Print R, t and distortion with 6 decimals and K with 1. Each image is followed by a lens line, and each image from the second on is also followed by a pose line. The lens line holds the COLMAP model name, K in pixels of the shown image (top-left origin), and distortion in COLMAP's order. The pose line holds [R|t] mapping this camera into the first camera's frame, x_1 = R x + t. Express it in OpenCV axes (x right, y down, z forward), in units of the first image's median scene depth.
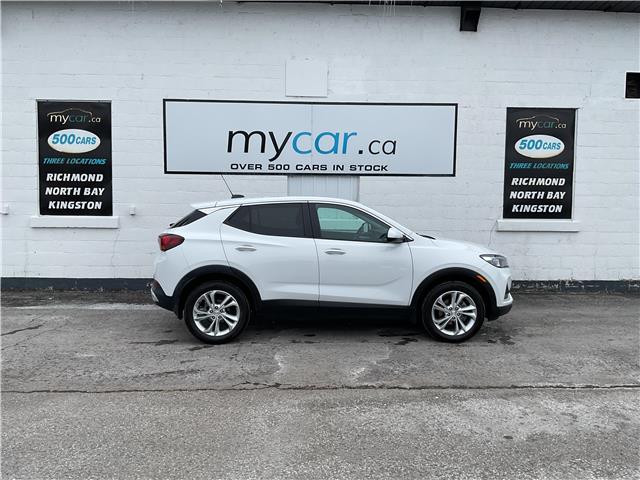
lens RADIAL K [[526.5, 0, 320.1], [0, 526.5, 234.5], [0, 0, 1]] dist [0.080397, -0.153912]
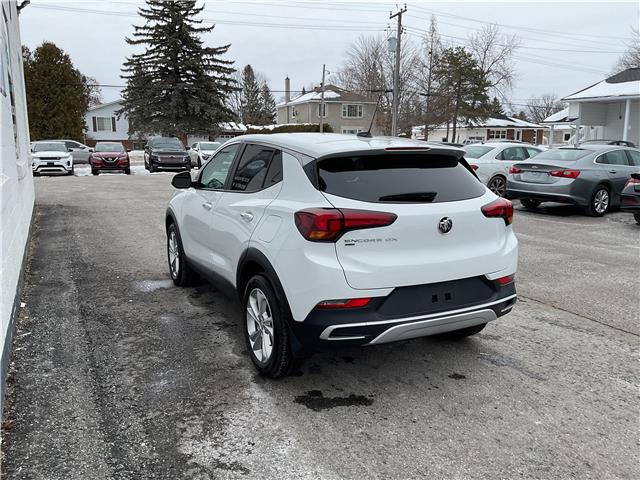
lens RADIAL K [[526.5, 0, 321.4], [0, 526.5, 241.5], [0, 0, 1]] dist [0.080397, -0.153912]
pose [[-0.418308, -0.176207, 0.891050, -0.502988], [0.046343, 0.975584, 0.214679, -0.061729], [-0.907122, 0.131096, -0.399929, 0.955928]]
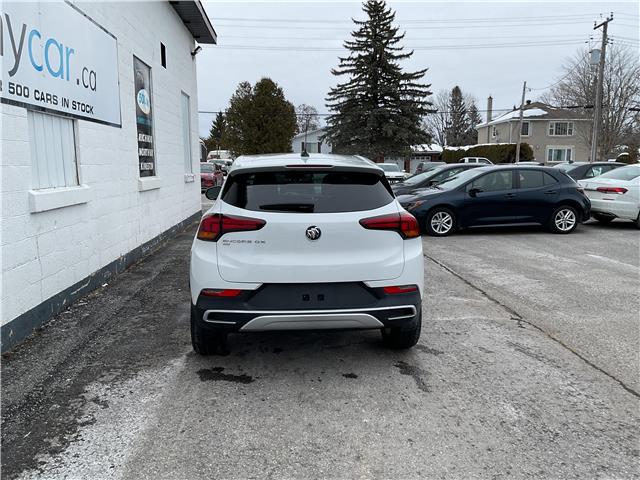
lens RADIAL K [[526.5, 0, 320.4], [0, 526.5, 241.0], [0, 0, 1]] dist [0.080397, -0.153912]
pose [[-0.039674, -0.152500, 0.987507, -0.616162], [0.057003, 0.986330, 0.154609, -0.048008], [-0.997585, 0.062425, -0.030439, 0.744421]]
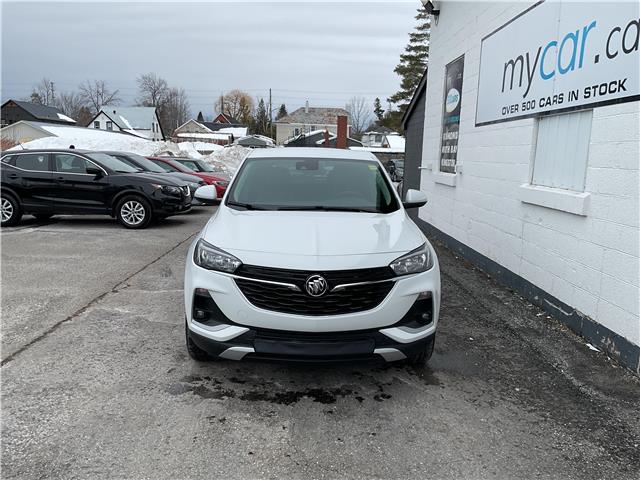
lens RADIAL K [[526.5, 0, 318.4], [0, 526.5, 240.1], [0, 0, 1]] dist [0.080397, -0.153912]
pose [[-0.016355, 0.152991, -0.988092, 0.609207], [-0.082621, 0.984638, 0.153824, -0.043809], [0.996447, 0.084153, -0.003463, 0.763681]]
